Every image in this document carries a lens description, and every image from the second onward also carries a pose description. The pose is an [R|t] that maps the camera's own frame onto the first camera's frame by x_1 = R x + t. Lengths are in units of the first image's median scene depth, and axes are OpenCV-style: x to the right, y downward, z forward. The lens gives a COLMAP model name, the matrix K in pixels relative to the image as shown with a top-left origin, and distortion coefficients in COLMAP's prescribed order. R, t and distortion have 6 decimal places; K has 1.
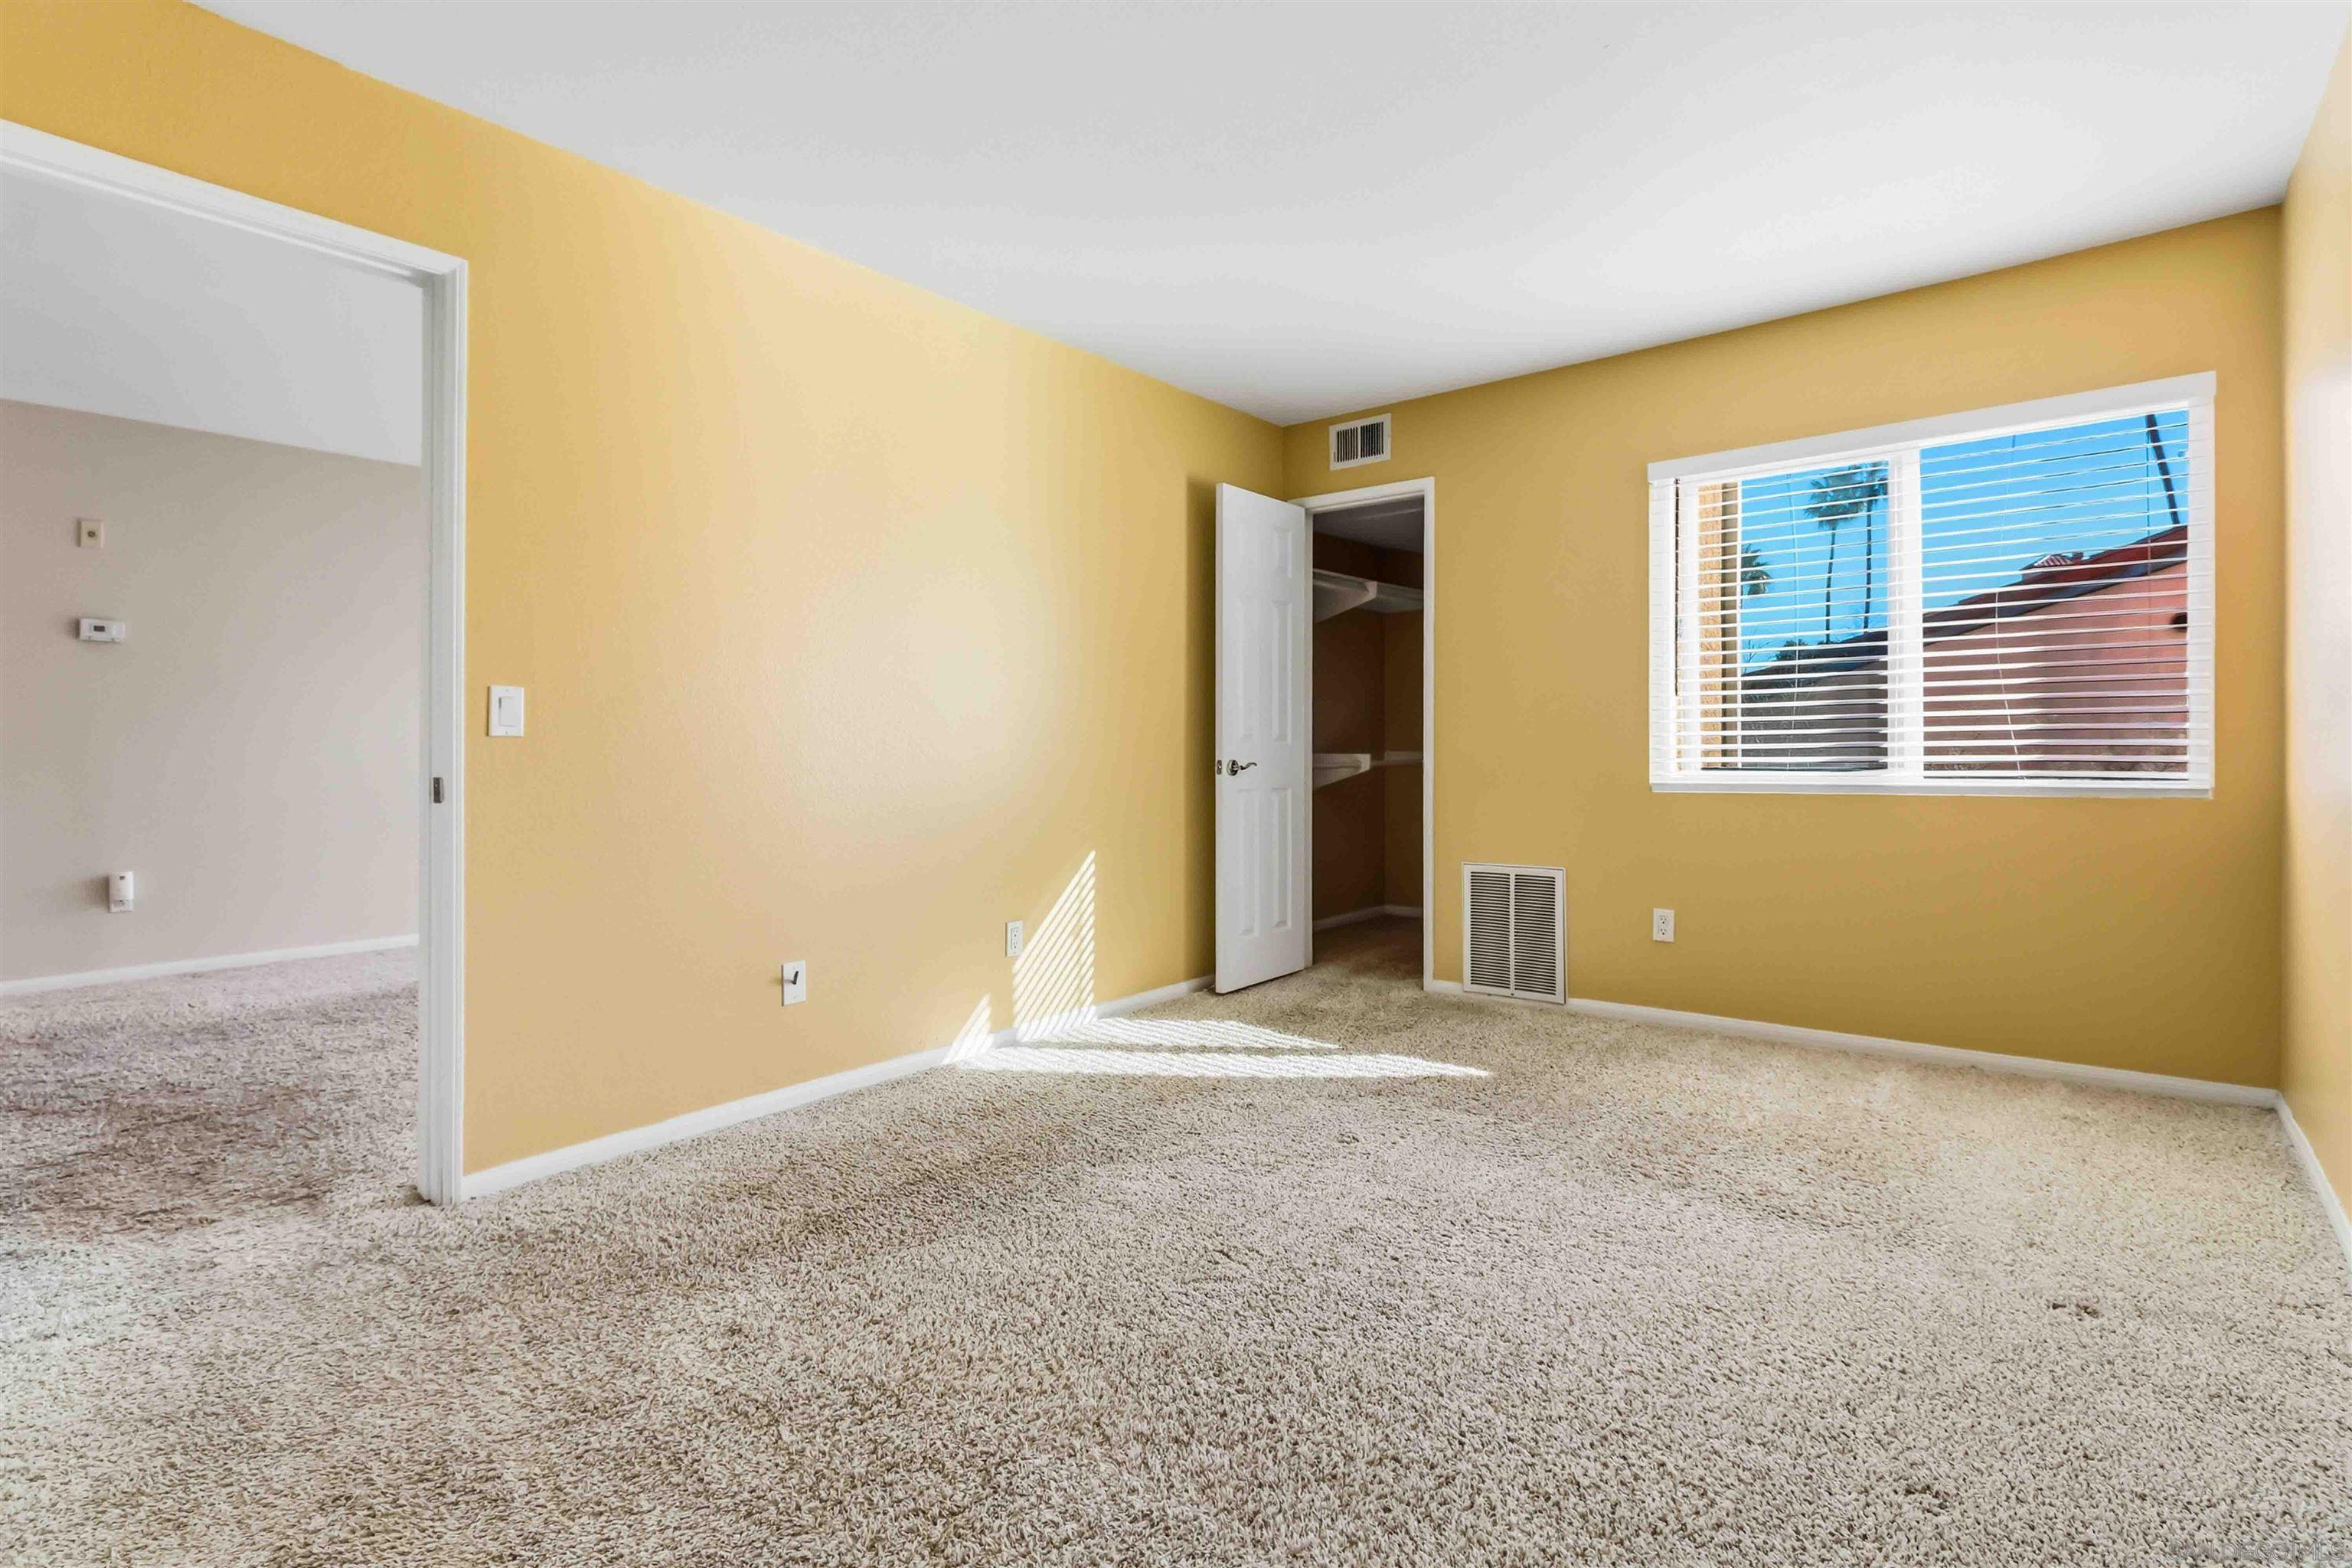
lens RADIAL K [[1106.9, 0, 1191.6], [0, 1106.9, 742.3], [0, 0, 1]] dist [0.020226, -0.014740]
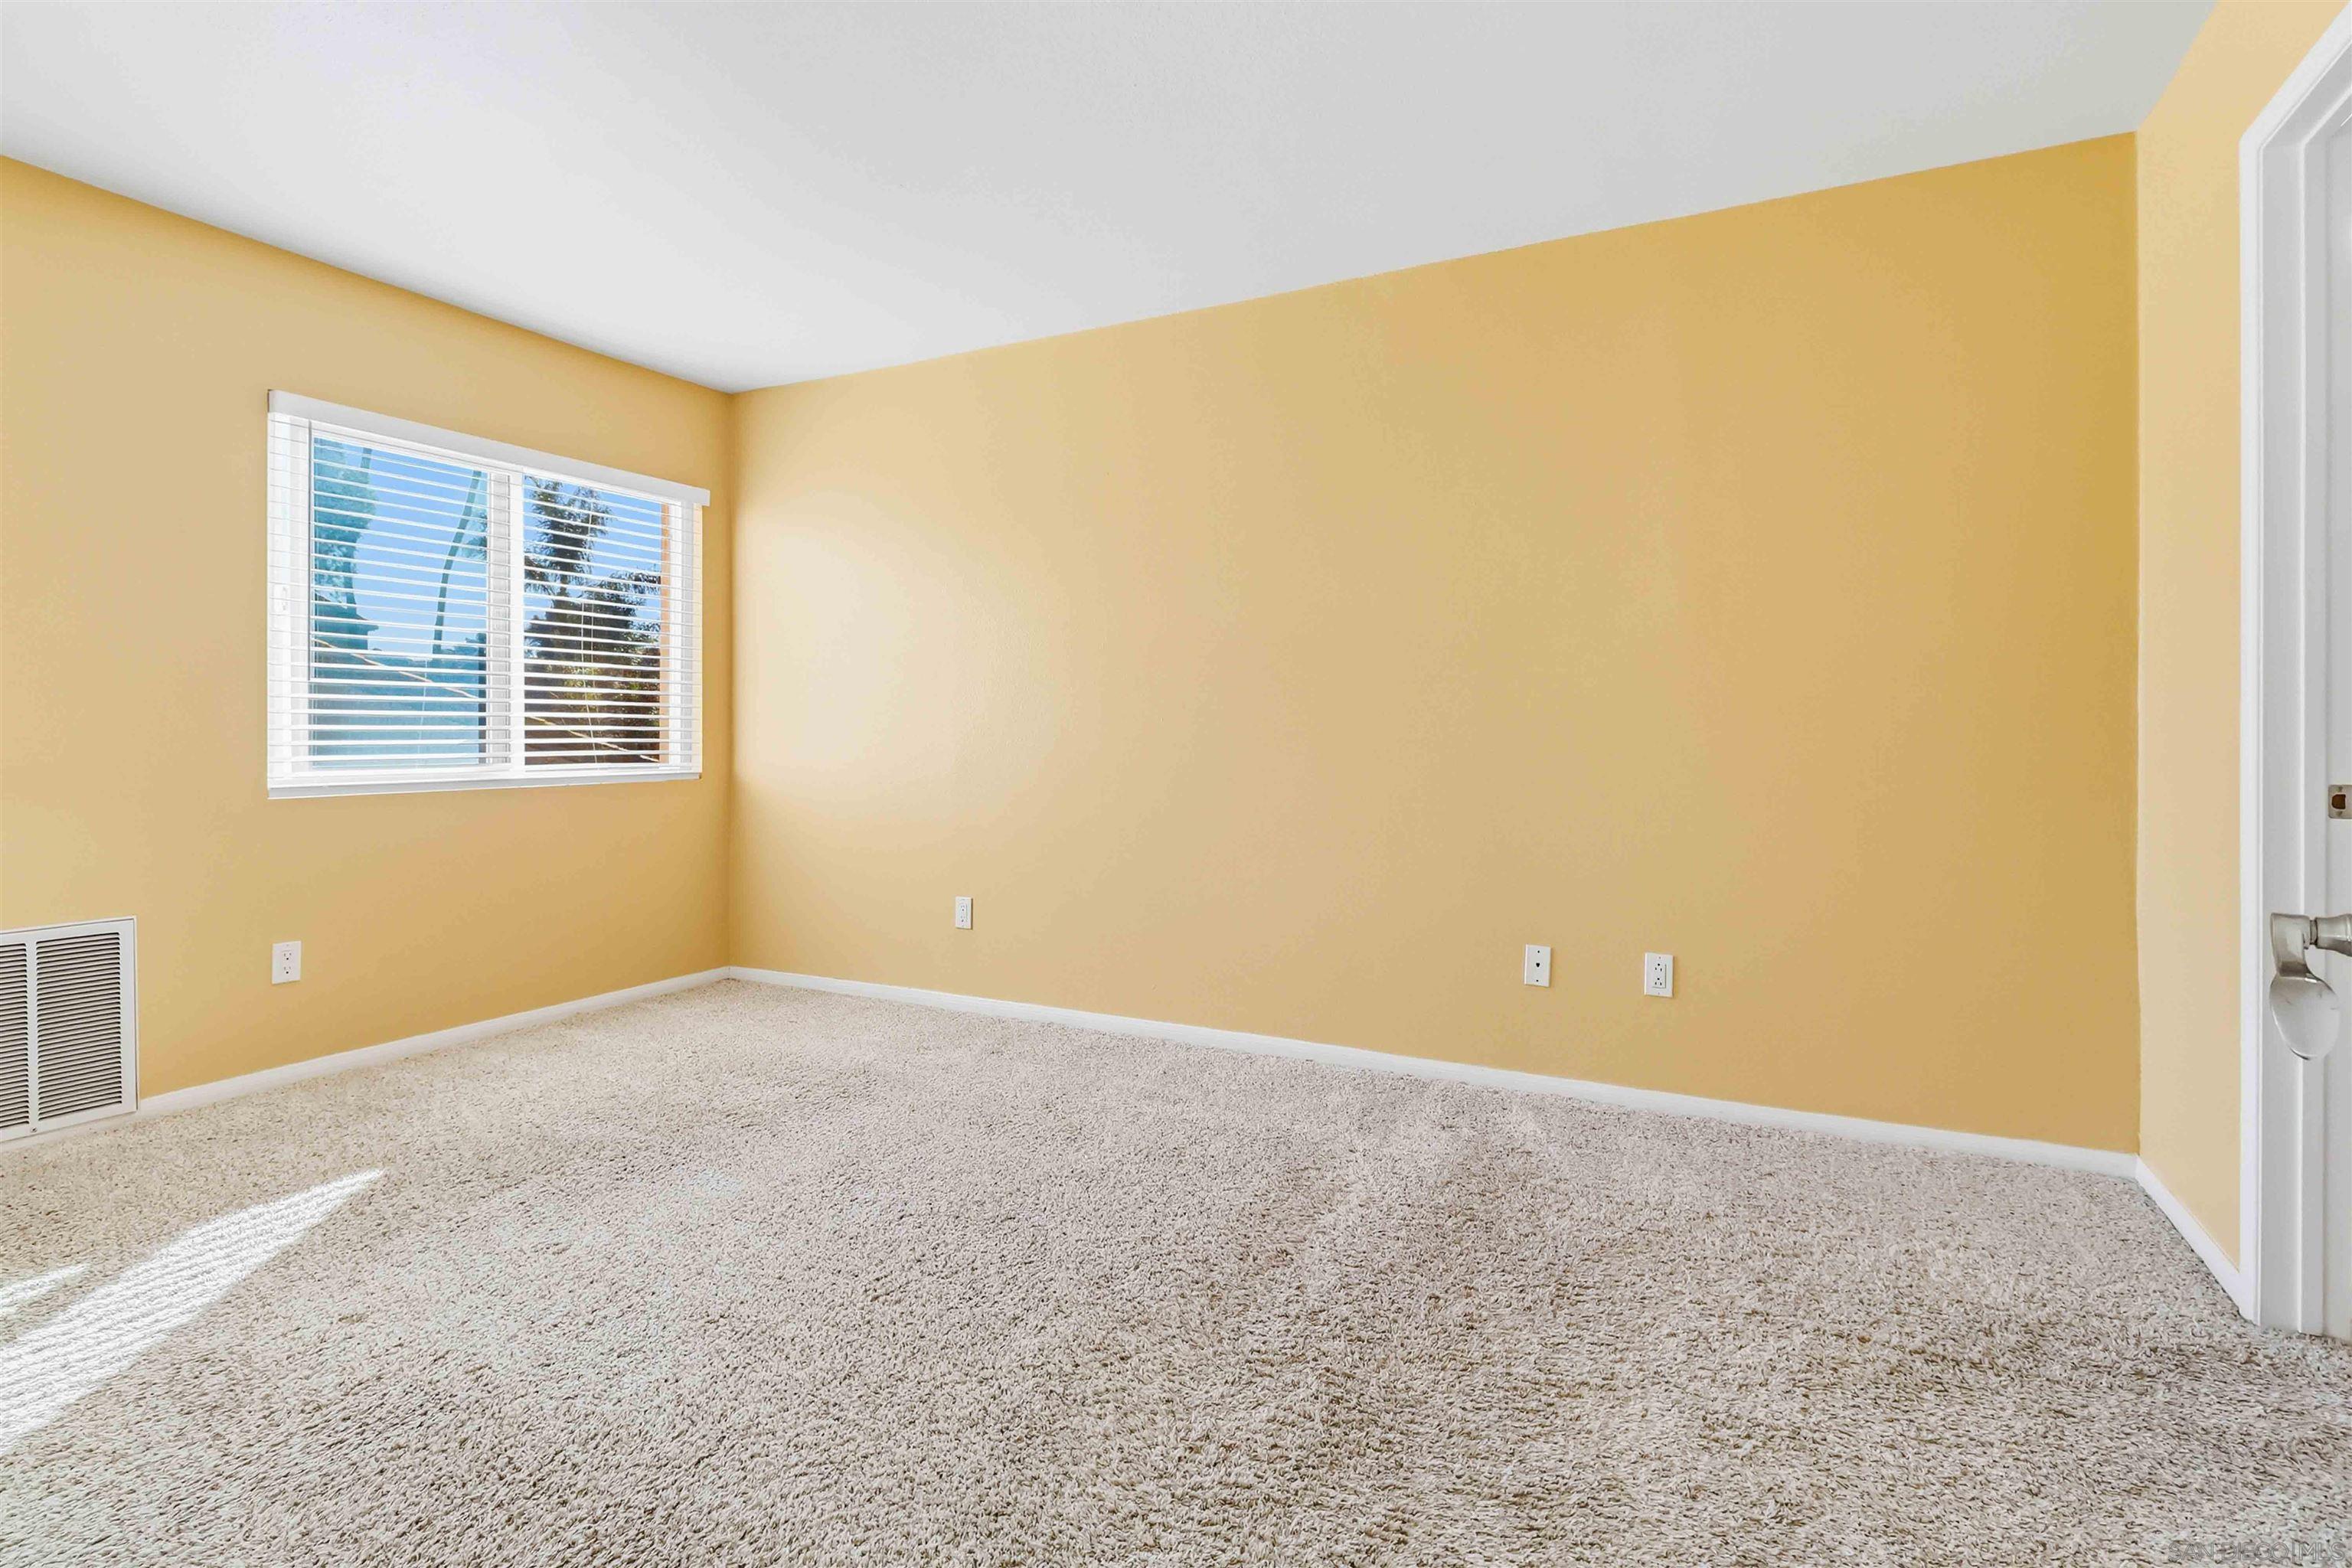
lens RADIAL K [[1106.9, 0, 1191.6], [0, 1106.9, 742.3], [0, 0, 1]] dist [0.020226, -0.014740]
pose [[-0.206035, 0.004935, 0.978532, -0.558217], [-0.005152, 0.999968, -0.006127, 0.006217], [-0.978531, -0.006304, -0.206003, 0.573430]]
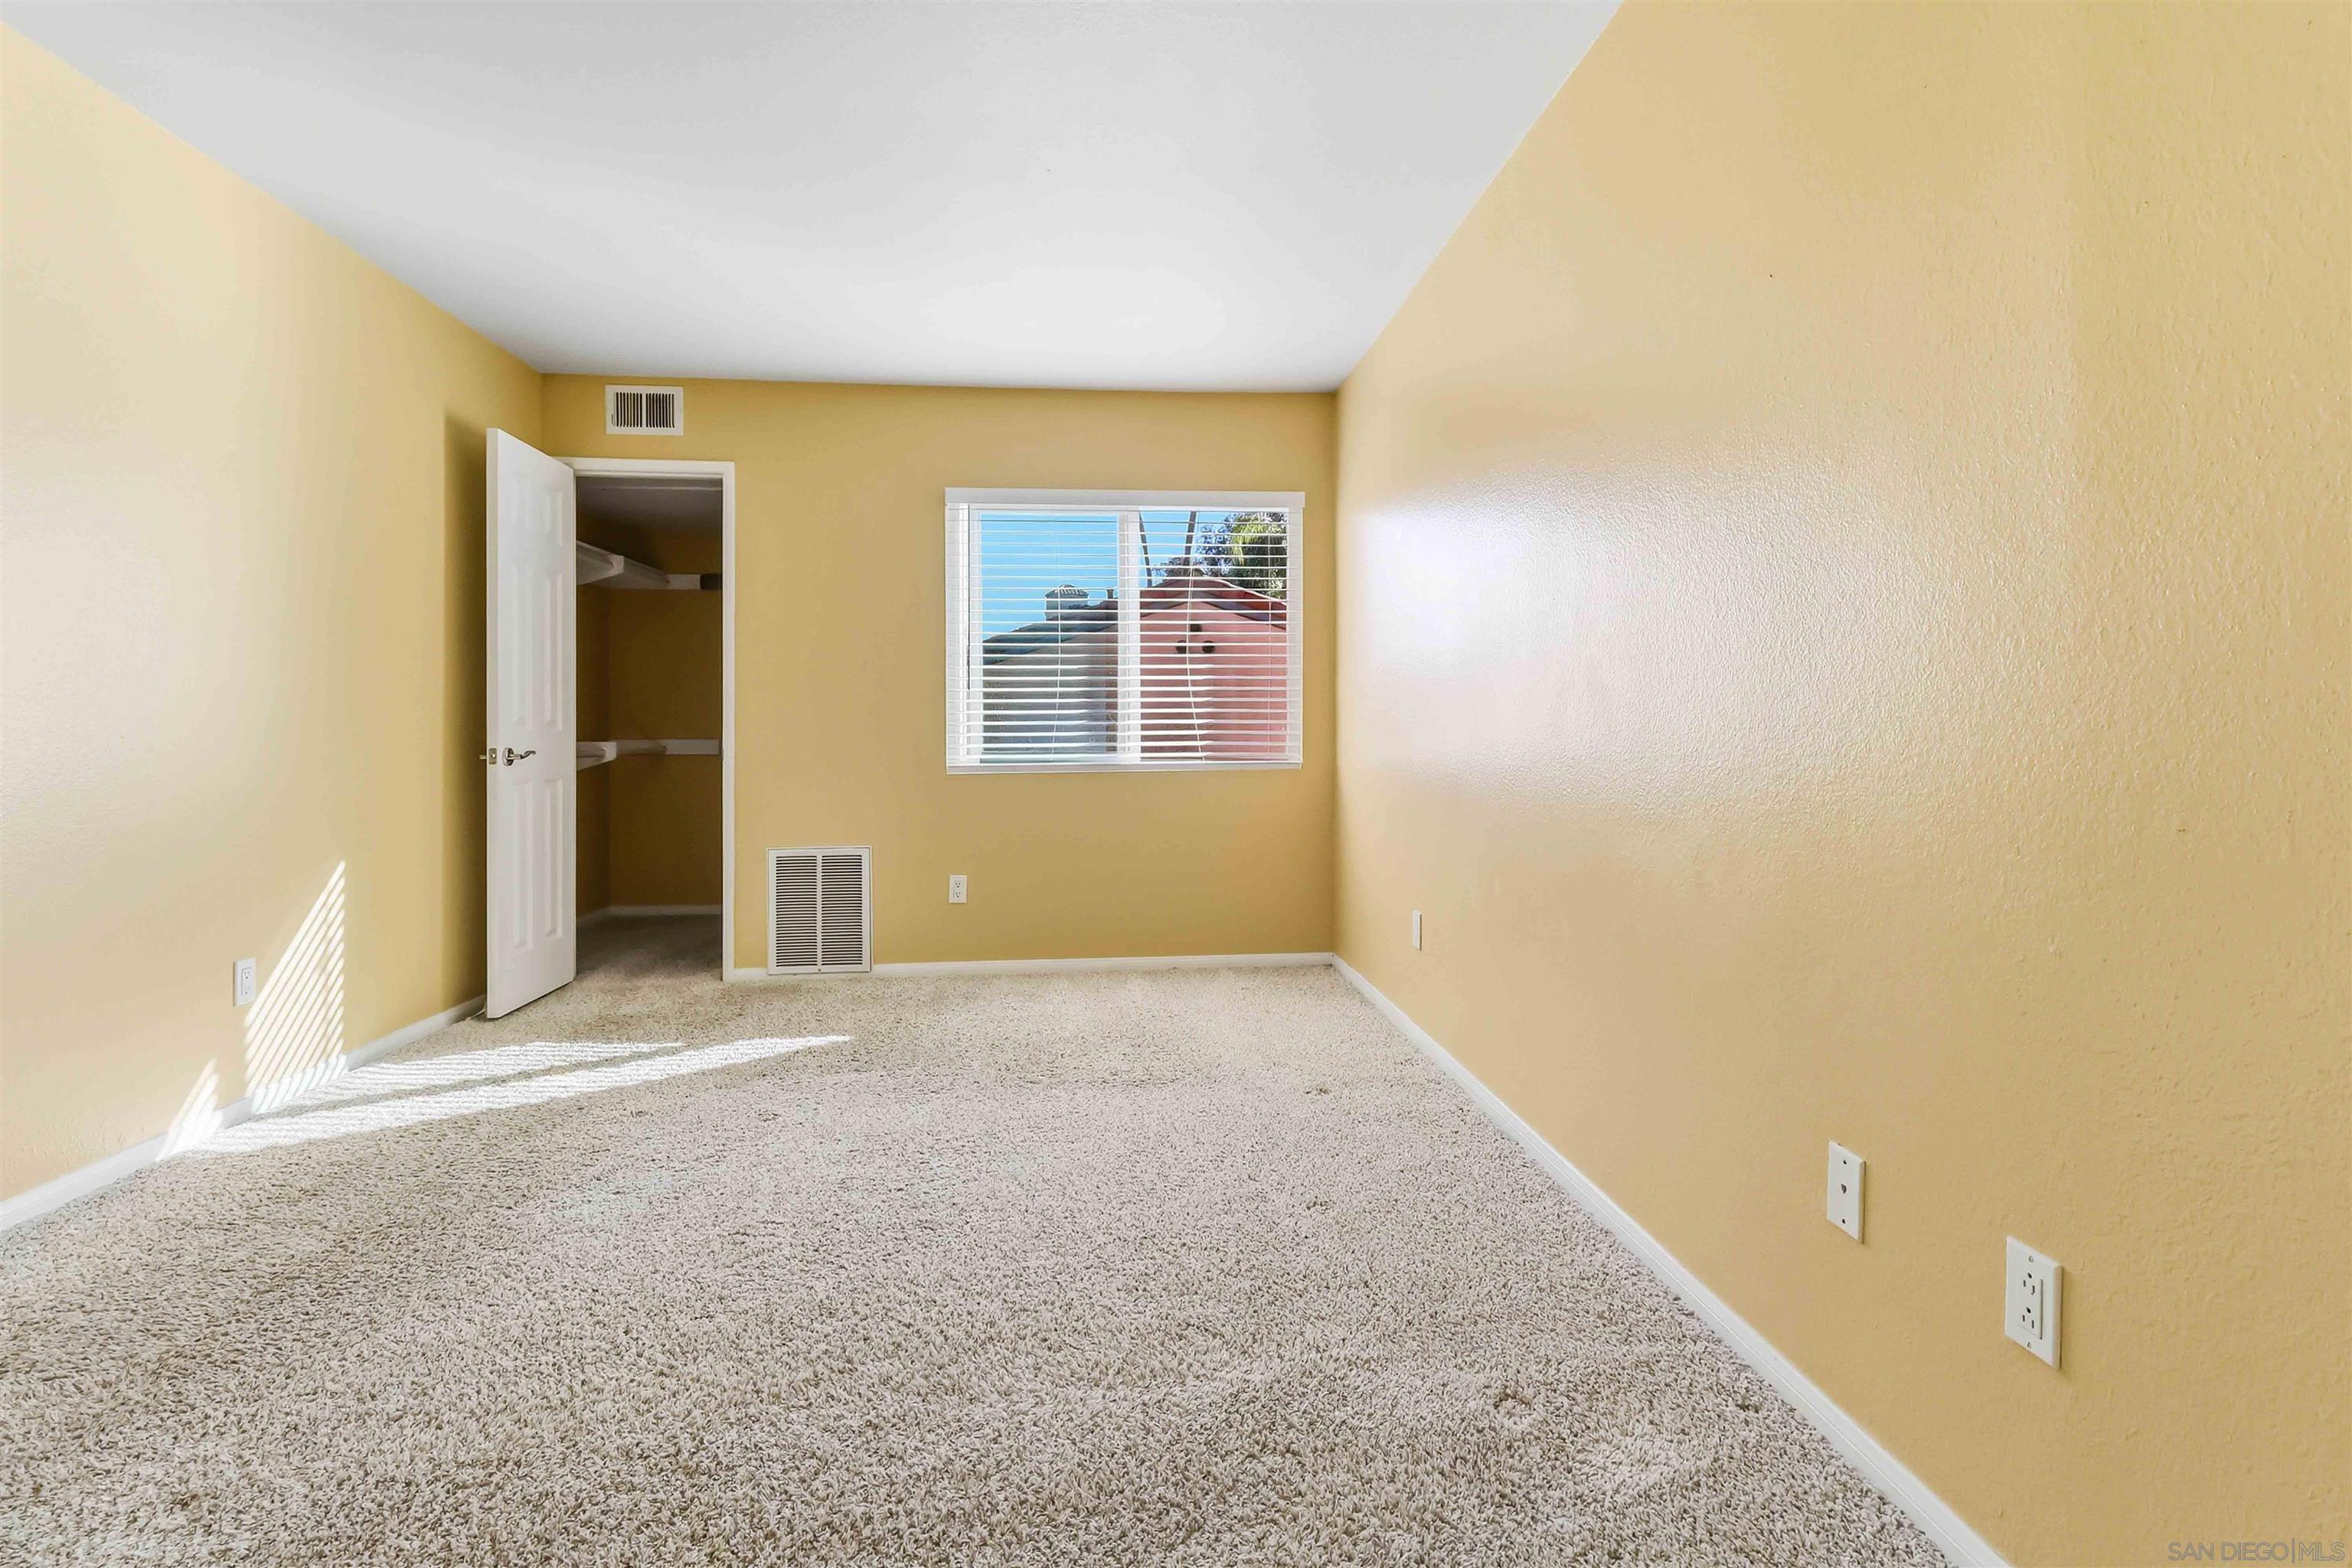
lens RADIAL K [[1125.9, 0, 1180.3], [0, 1125.9, 728.2], [0, 0, 1]] dist [0.016517, -0.011934]
pose [[0.722791, 0.008392, 0.691016, -0.241010], [-0.005601, 0.999965, -0.006285, 0.003830], [-0.691044, 0.000672, 0.722813, -0.009167]]
